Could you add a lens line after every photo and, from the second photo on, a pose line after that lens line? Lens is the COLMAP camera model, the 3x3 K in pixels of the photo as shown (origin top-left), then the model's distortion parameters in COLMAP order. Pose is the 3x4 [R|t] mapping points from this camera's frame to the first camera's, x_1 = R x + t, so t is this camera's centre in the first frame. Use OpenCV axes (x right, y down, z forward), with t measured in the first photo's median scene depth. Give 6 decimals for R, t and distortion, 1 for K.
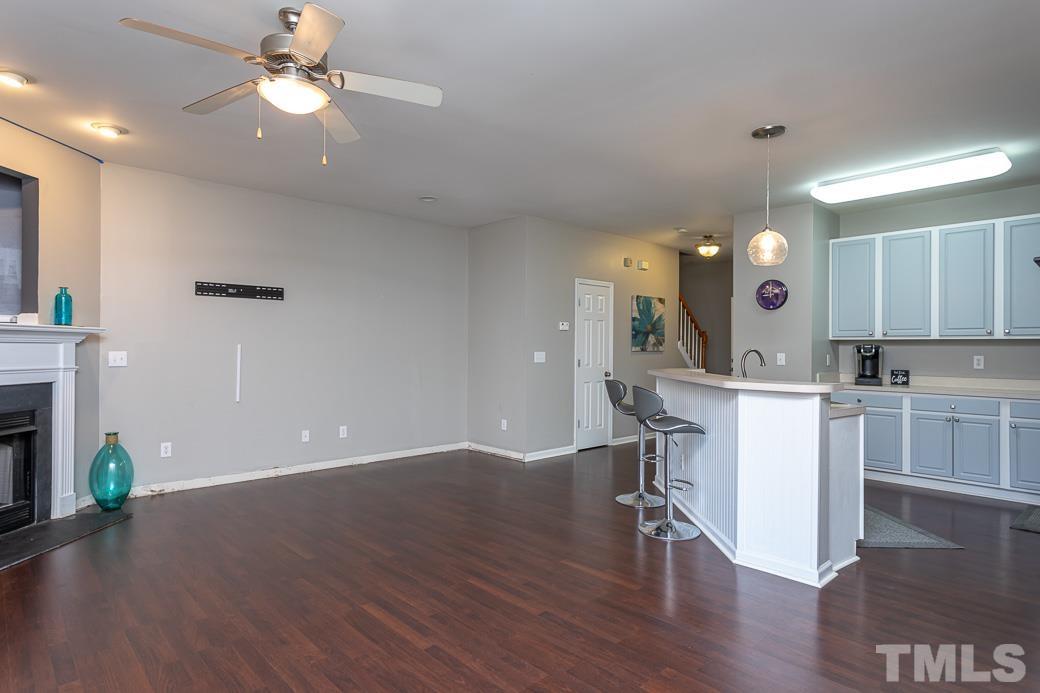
lens RADIAL K [[563.4, 0, 510.5], [0, 563.4, 343.5], [0, 0, 1]] dist [0.001913, 0.002209]
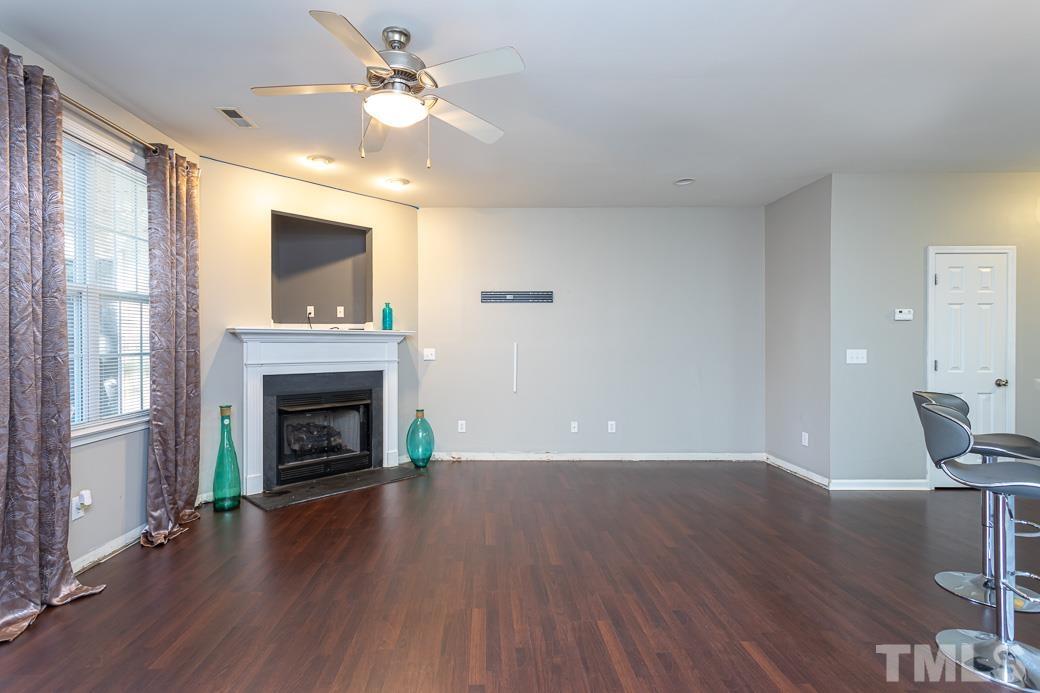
lens RADIAL K [[501.5, 0, 486.3], [0, 501.5, 346.3], [0, 0, 1]] dist [0.001228, 0.000839]
pose [[0.730927, -0.003079, -0.682449, 0.173920], [0.009913, 0.999932, 0.006107, 0.002094], [0.682384, -0.011229, 0.730908, 0.190264]]
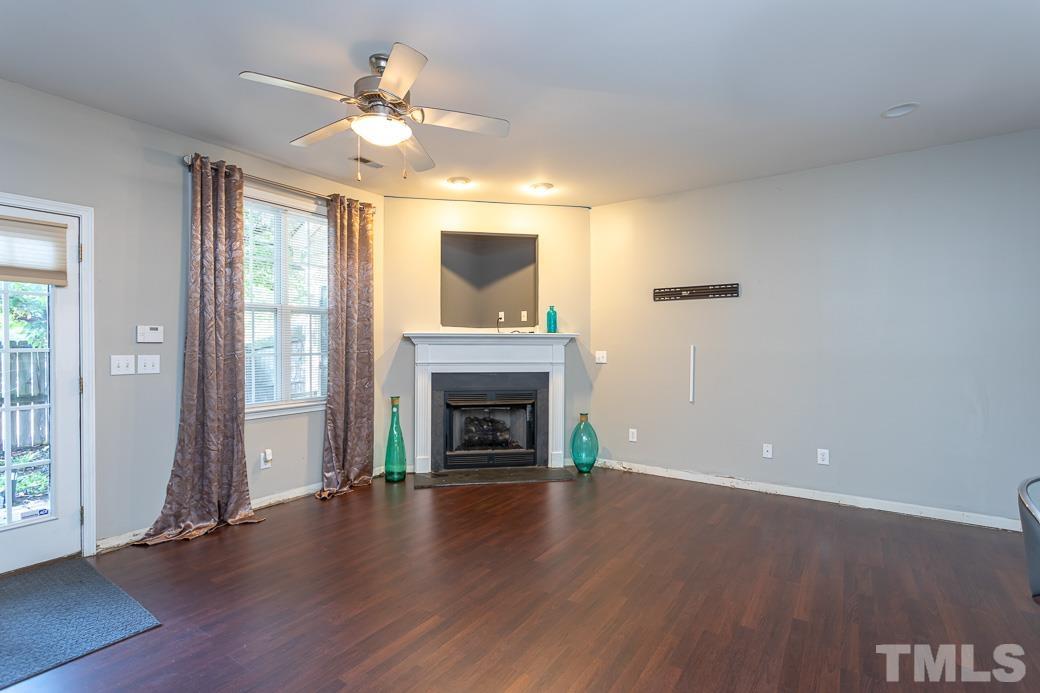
lens RADIAL K [[493.1, 0, 520.0], [0, 493.1, 346.5], [0, 0, 1]] dist [-0.001036, -0.000058]
pose [[0.218727, -0.002888, -0.975782, 0.299390], [0.007211, 0.999973, -0.001343, 0.002585], [0.975759, -0.006743, 0.218742, 0.479516]]
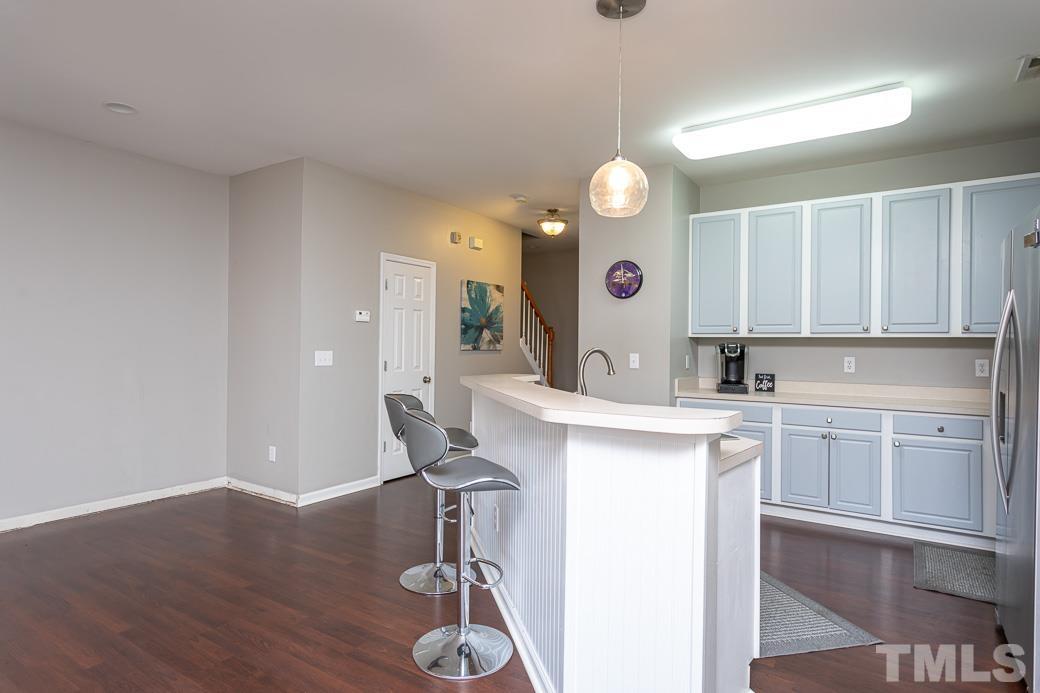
lens RADIAL K [[563.4, 0, 510.5], [0, 563.4, 343.5], [0, 0, 1]] dist [0.001913, 0.002209]
pose [[0.971950, 0.005811, 0.235117, 0.132739], [-0.006737, 0.999972, 0.003137, 0.002026], [-0.235092, -0.004633, 0.971962, 0.288161]]
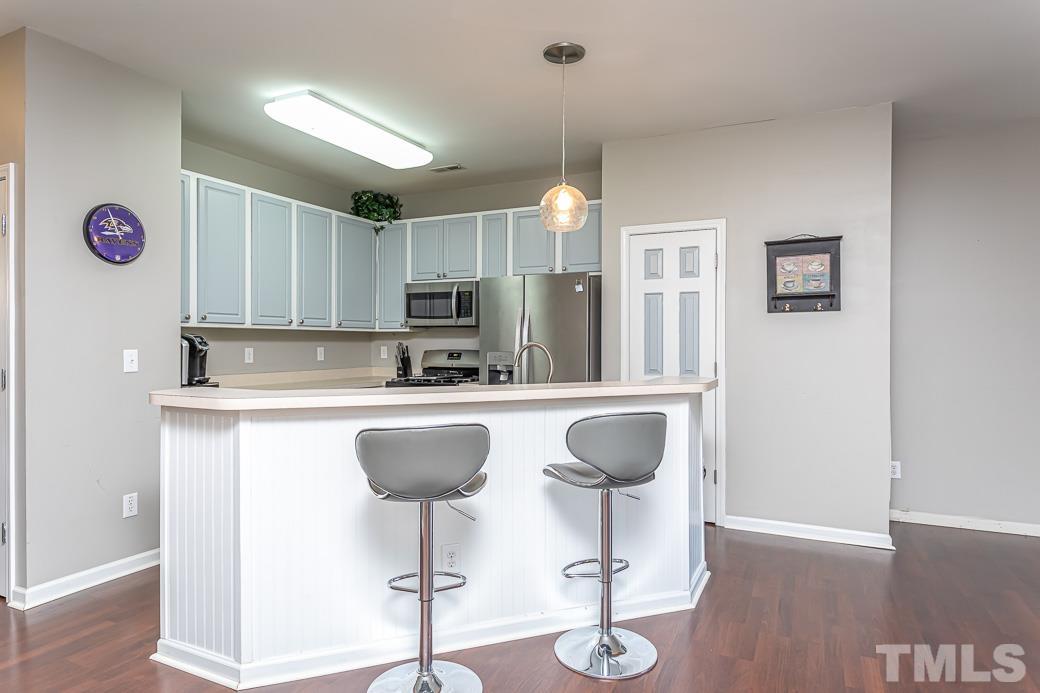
lens RADIAL K [[635.8, 0, 507.1], [0, 635.8, 347.9], [0, 0, 1]] dist [0.004752, 0.001155]
pose [[-0.370178, -0.016391, 0.928816, -0.212365], [-0.011701, 0.999847, 0.012981, 0.004273], [-0.928887, -0.006063, -0.370314, 0.955022]]
